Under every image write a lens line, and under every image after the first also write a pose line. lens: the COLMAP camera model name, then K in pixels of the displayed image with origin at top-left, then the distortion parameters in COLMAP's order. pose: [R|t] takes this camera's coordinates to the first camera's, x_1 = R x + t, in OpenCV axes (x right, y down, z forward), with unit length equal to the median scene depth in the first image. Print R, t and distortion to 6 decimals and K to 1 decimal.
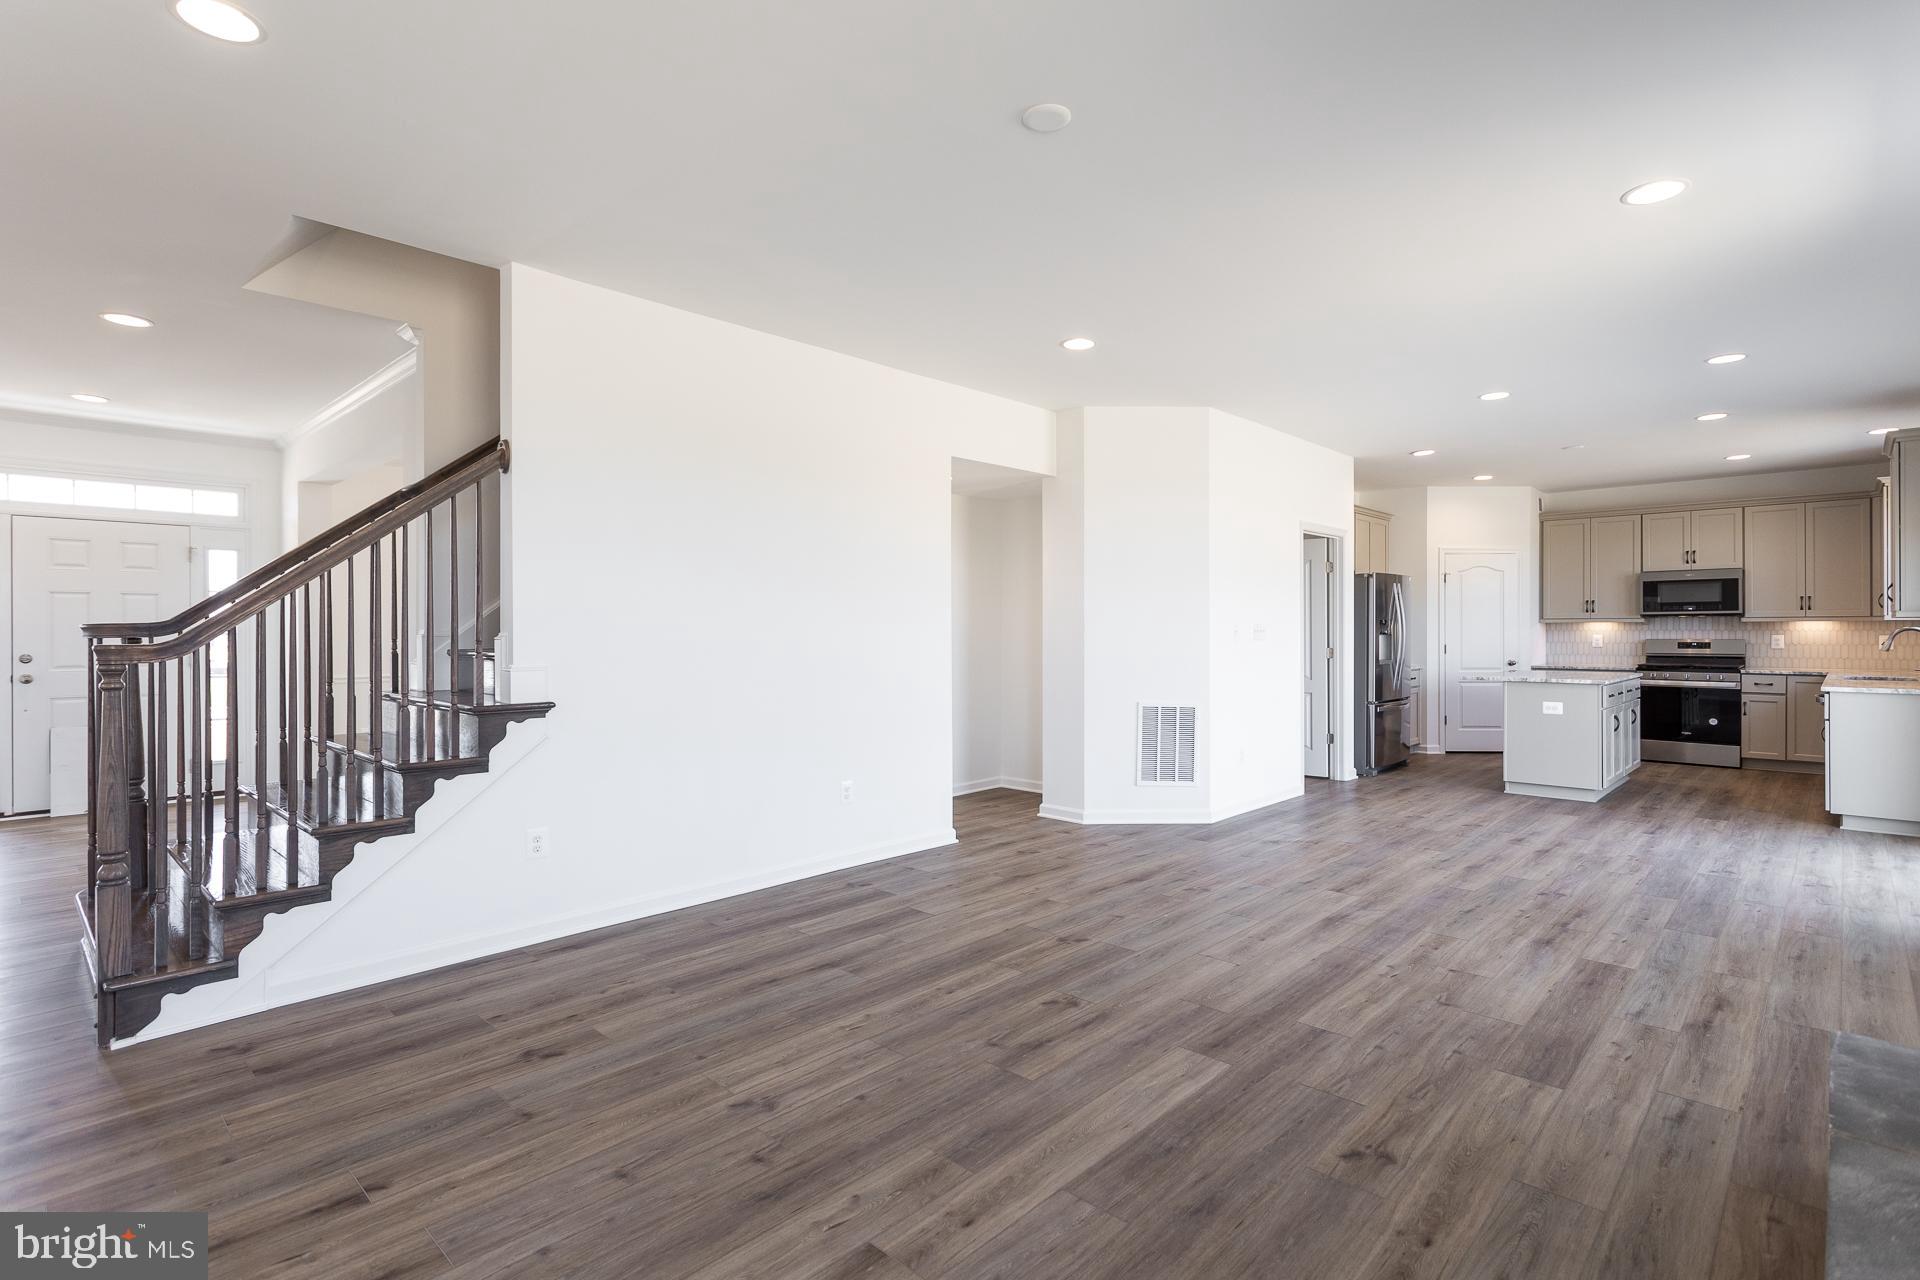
lens RADIAL K [[915.0, 0, 957.9], [0, 915.0, 638.3], [0, 0, 1]] dist [-0.002682, -0.000230]
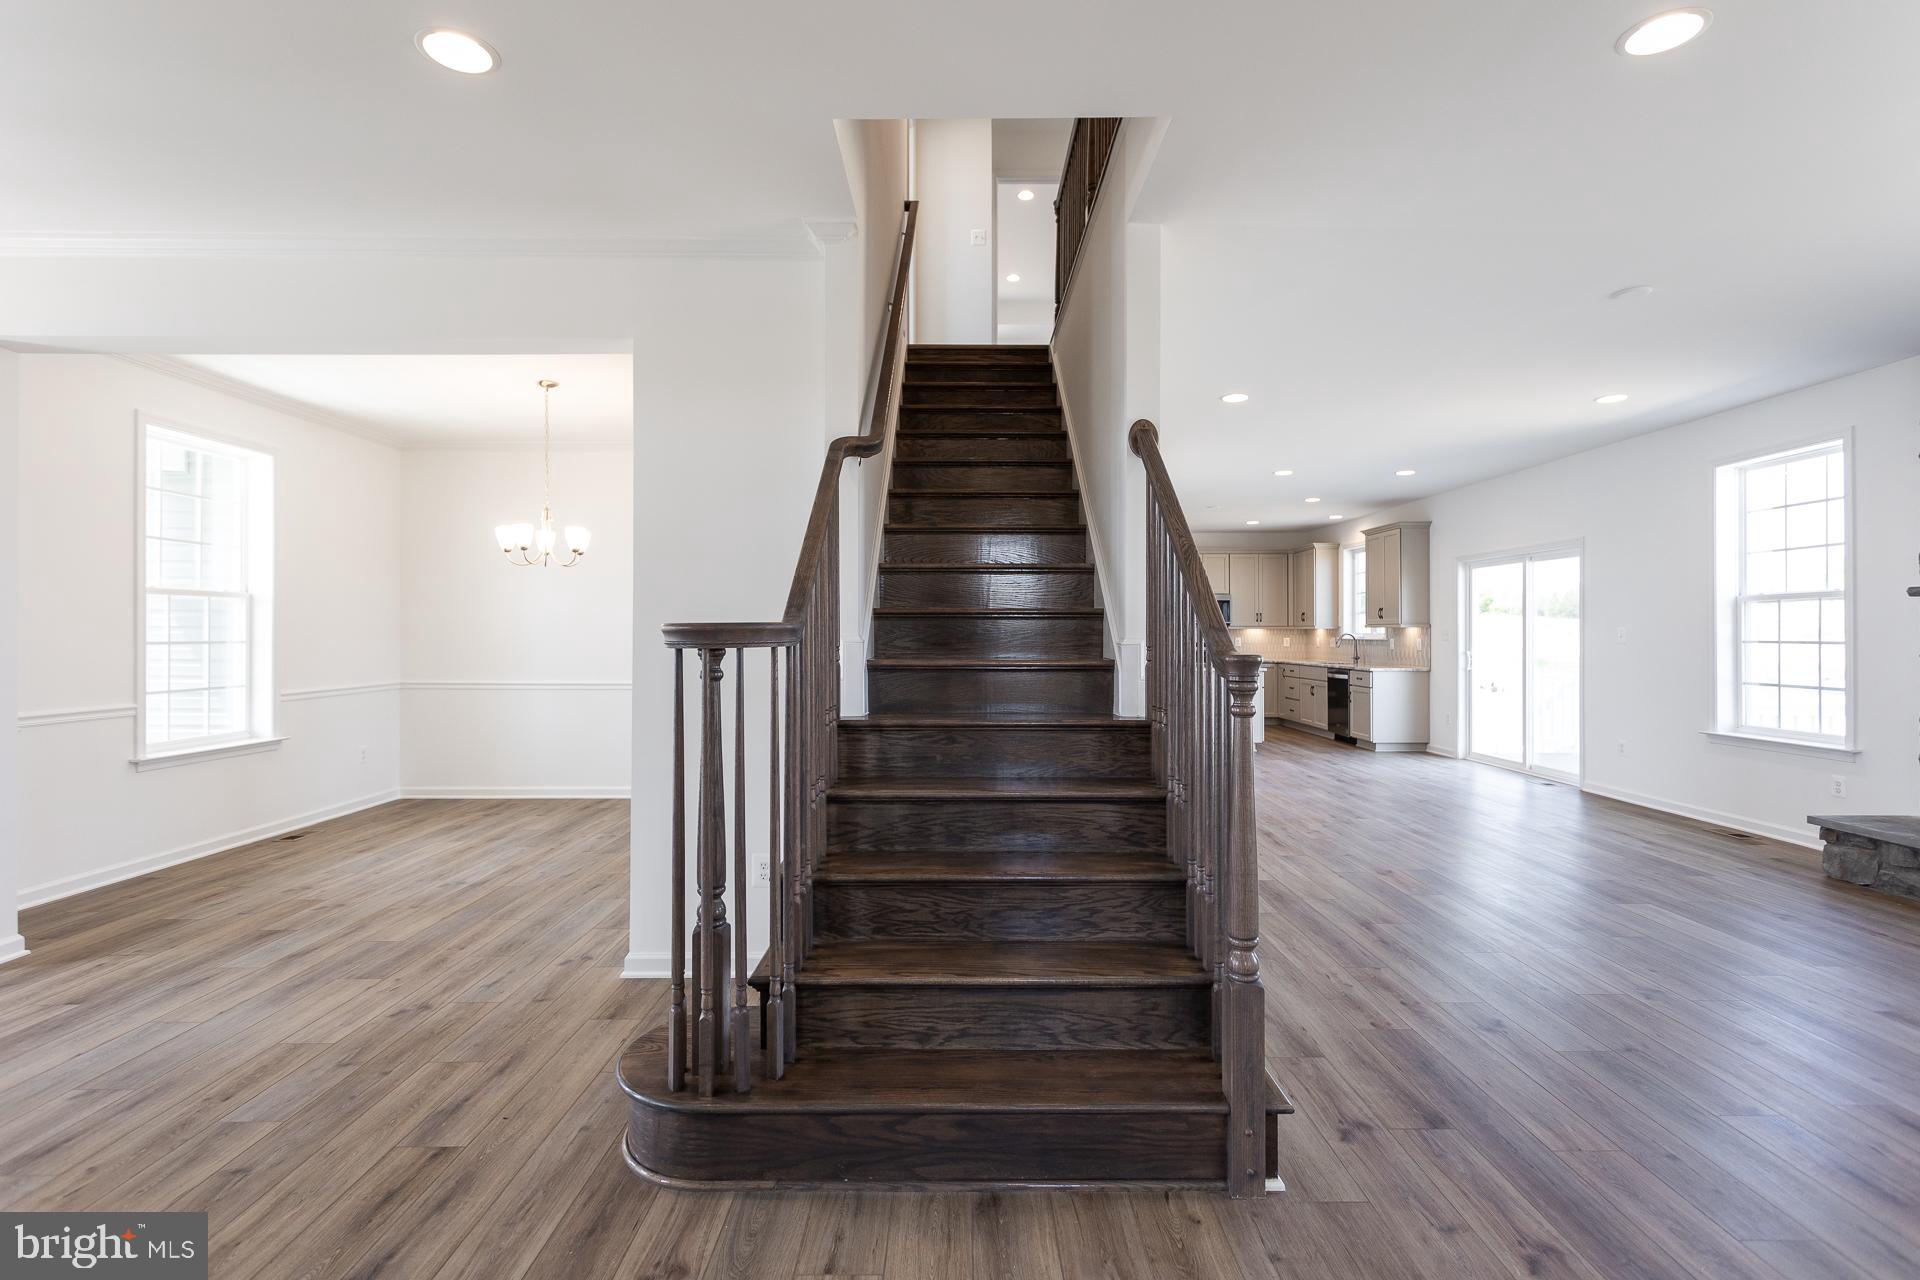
lens RADIAL K [[915.0, 0, 957.7], [0, 915.0, 641.2], [0, 0, 1]] dist [-0.002682, -0.000230]
pose [[0.721206, 0.000306, 0.692720, -1.320988], [-0.008651, 0.999926, 0.008565, -0.014216], [-0.692666, -0.012170, 0.721156, 0.508045]]
